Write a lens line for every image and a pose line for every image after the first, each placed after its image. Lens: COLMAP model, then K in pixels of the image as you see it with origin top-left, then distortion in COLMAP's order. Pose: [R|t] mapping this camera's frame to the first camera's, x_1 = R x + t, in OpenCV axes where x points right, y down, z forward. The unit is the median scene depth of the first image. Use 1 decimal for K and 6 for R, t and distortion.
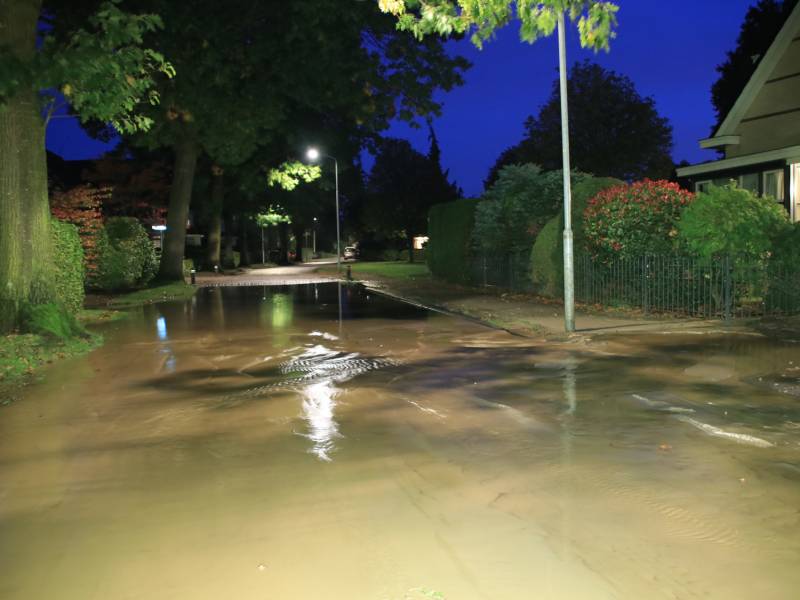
lens RADIAL K [[767.4, 0, 400.0], [0, 767.4, 300.0], [0, 0, 1]] dist [-0.143583, 0.099476]
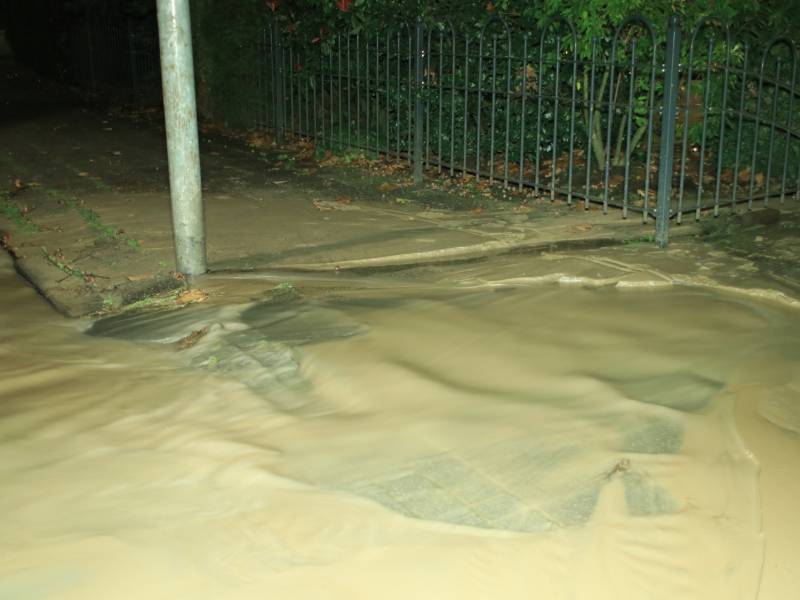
lens RADIAL K [[1020.1, 0, 400.0], [0, 1020.1, 300.0], [0, 0, 1]] dist [-0.069493, 0.199189]
pose [[0.950737, -0.065014, 0.303106, 0.089806], [0.001242, 0.978552, 0.205998, -0.017014], [-0.309997, -0.195473, 0.930426, 0.294337]]
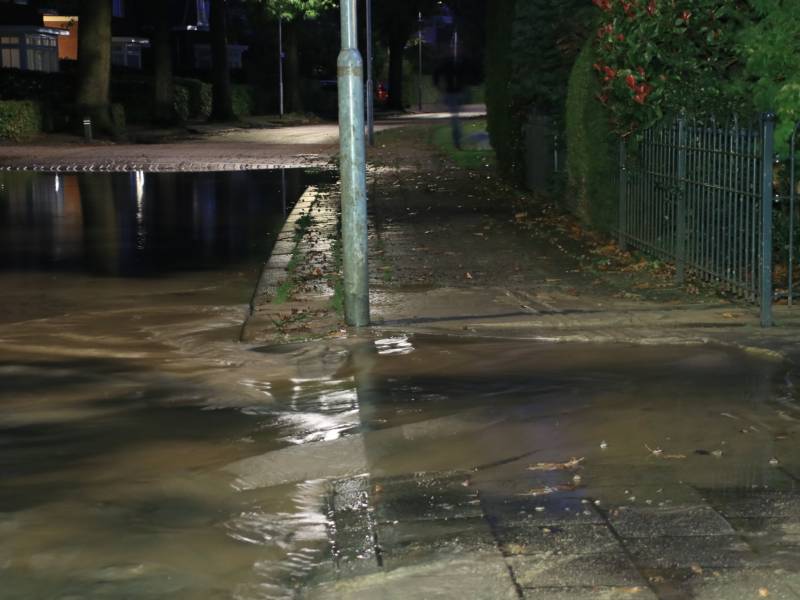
lens RADIAL K [[1928.2, 0, 400.0], [0, 1928.2, 300.0], [0, 0, 1]] dist [0.318074, 0.456851]
pose [[0.984937, 0.029174, -0.170436, 0.205471], [-0.020990, 0.998547, 0.049626, -0.009319], [0.171636, -0.045301, 0.984118, 0.033693]]
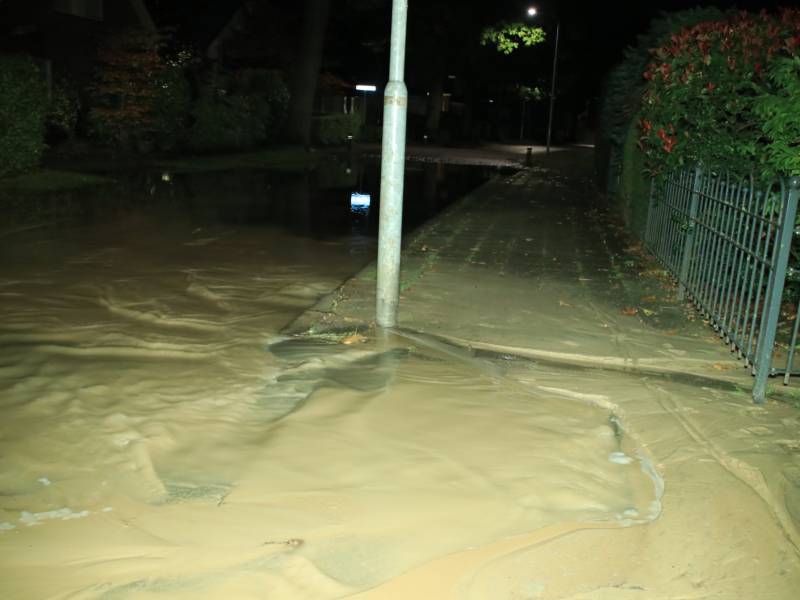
lens RADIAL K [[758.9, 0, 400.0], [0, 758.9, 300.0], [0, 0, 1]] dist [-0.164847, 0.112395]
pose [[0.914910, 0.163935, -0.368870, 0.195776], [-0.102483, 0.978212, 0.180553, -0.025642], [0.390432, -0.127387, 0.911776, 0.310432]]
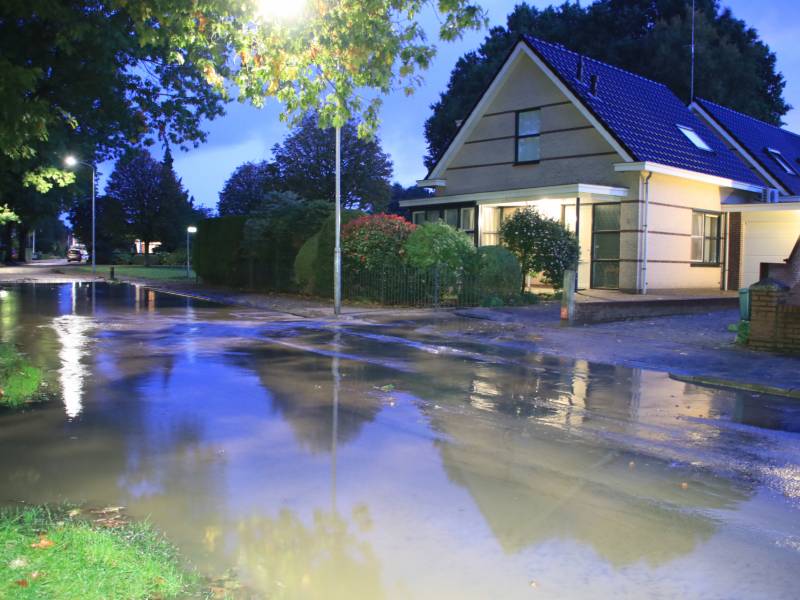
lens RADIAL K [[767.4, 0, 400.0], [0, 767.4, 300.0], [0, 0, 1]] dist [-0.143583, 0.099476]
pose [[0.932301, 0.019840, 0.361138, -0.108698], [-0.015780, 0.999775, -0.014188, 0.016646], [-0.361338, 0.007528, 0.932404, -0.241097]]
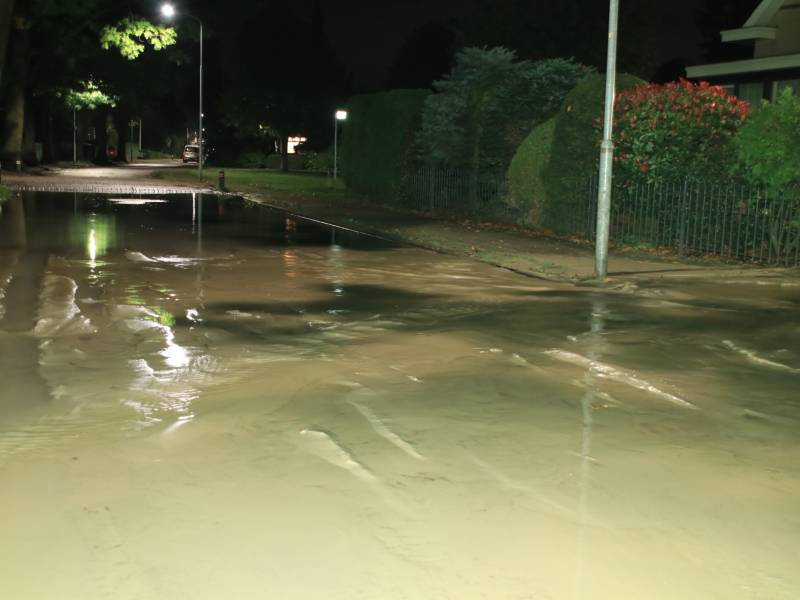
lens RADIAL K [[1028.0, 0, 399.9], [0, 1028.0, 320.3], [0, 0, 1]] dist [-0.032922, 0.025122]
pose [[0.987597, 0.036065, 0.152810, -0.067808], [-0.049889, 0.994904, 0.087623, 0.003423], [-0.148871, -0.094160, 0.984363, 0.002508]]
